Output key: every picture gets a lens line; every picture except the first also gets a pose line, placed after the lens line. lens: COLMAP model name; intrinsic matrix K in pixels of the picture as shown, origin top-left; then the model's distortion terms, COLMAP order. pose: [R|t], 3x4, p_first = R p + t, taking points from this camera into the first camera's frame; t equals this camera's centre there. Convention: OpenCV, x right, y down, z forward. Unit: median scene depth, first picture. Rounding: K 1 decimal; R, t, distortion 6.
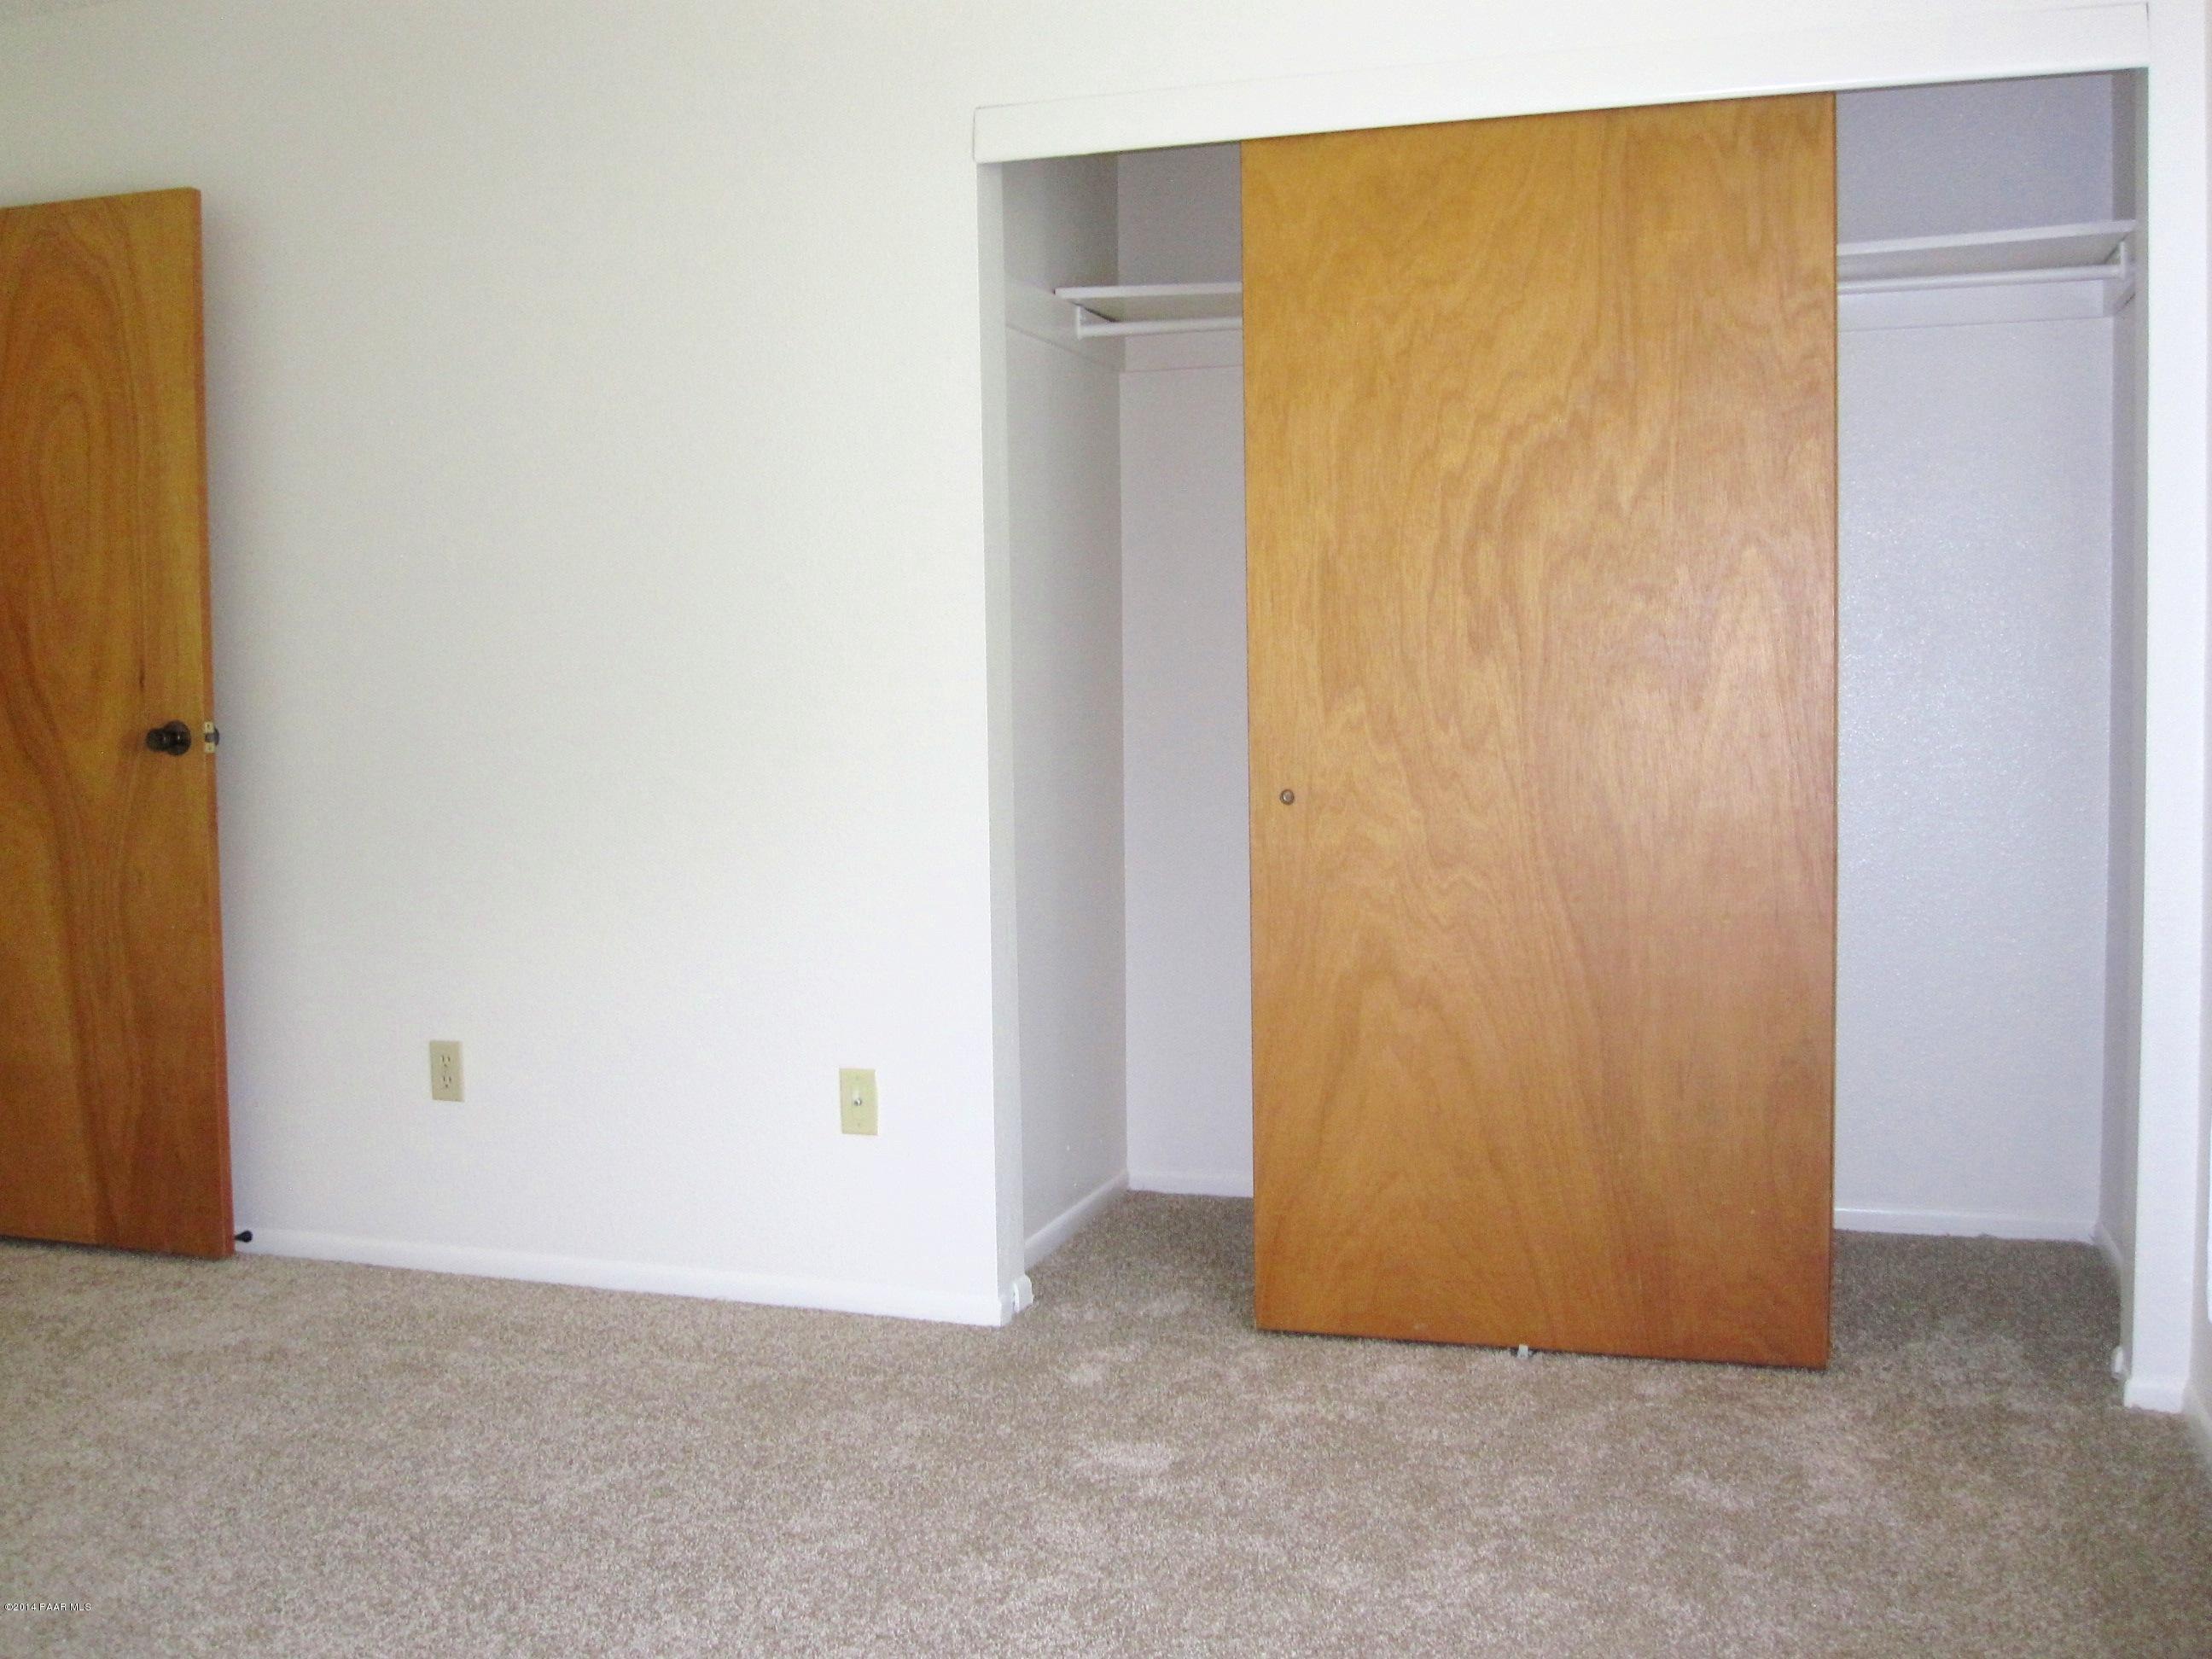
lens RADIAL K [[2175.7, 0, 1104.6], [0, 2175.7, 851.0], [0, 0, 1]] dist [-0.069257, 0.000000]
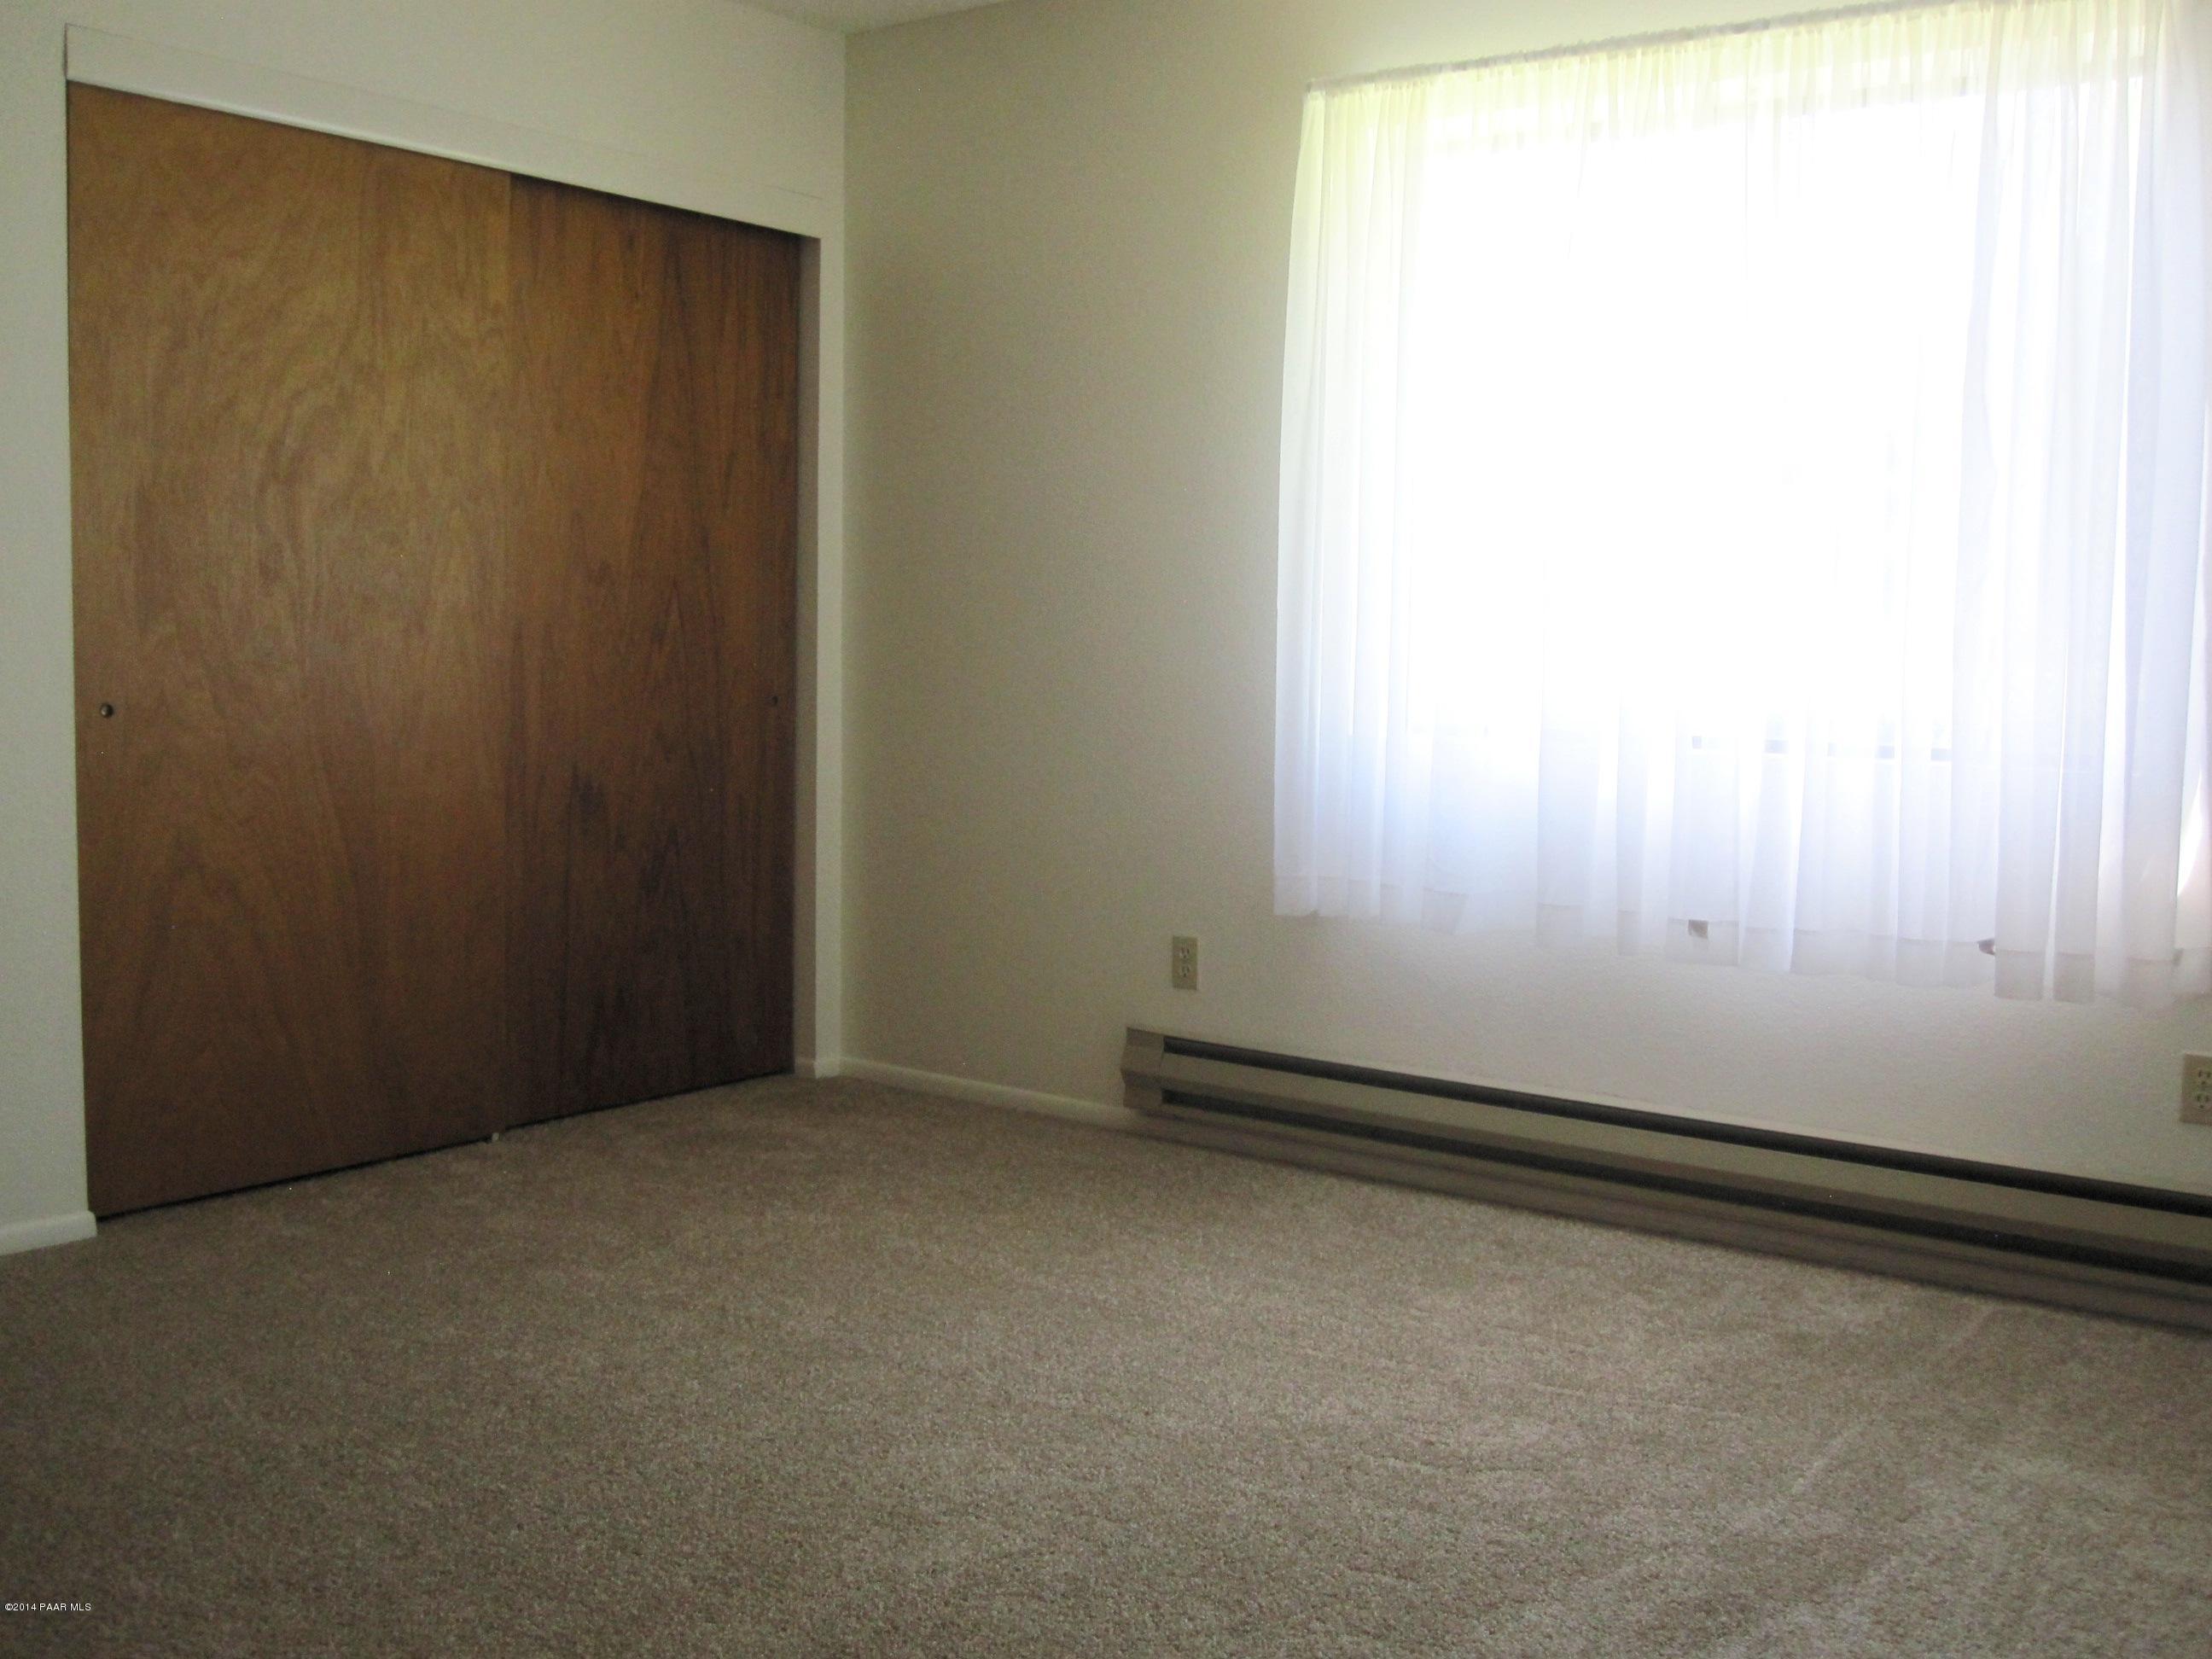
lens RADIAL K [[2175.7, 0, 1107.3], [0, 2175.7, 804.9], [0, 0, 1]] dist [-0.069257, 0.000000]
pose [[0.323098, -0.056282, 0.944691, -0.778269], [0.040071, 0.998148, 0.045762, -0.007480], [-0.945517, 0.023069, 0.324755, 0.208695]]
